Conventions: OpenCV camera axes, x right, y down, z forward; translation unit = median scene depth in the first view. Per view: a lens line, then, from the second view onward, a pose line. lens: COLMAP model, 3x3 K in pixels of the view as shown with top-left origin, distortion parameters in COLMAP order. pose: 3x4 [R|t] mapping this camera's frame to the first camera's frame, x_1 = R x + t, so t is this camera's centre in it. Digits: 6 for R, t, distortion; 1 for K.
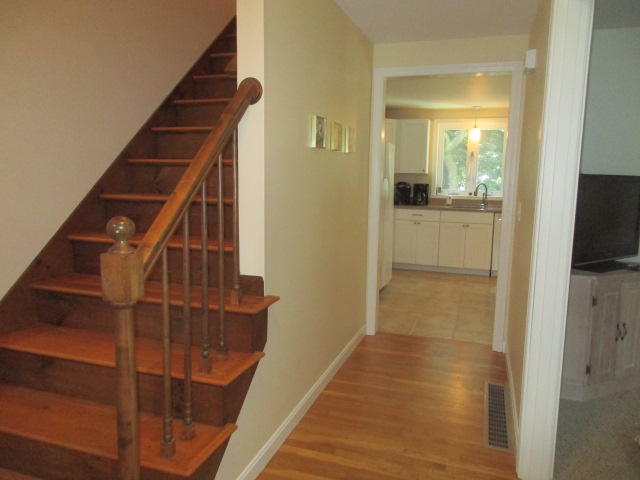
lens RADIAL K [[481.0, 0, 320.0], [0, 481.0, 240.0], [0, 0, 1]] dist [-0.004031, -0.004416]
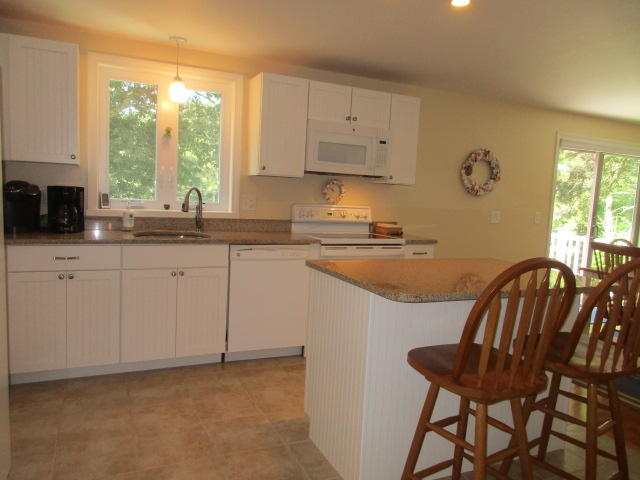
lens RADIAL K [[481.0, 0, 320.0], [0, 481.0, 240.0], [0, 0, 1]] dist [-0.004031, -0.004416]
pose [[0.727103, -0.055131, 0.684311, 0.068299], [0.059523, 0.998079, 0.017164, -0.058808], [-0.683943, 0.028252, 0.728988, 0.497404]]
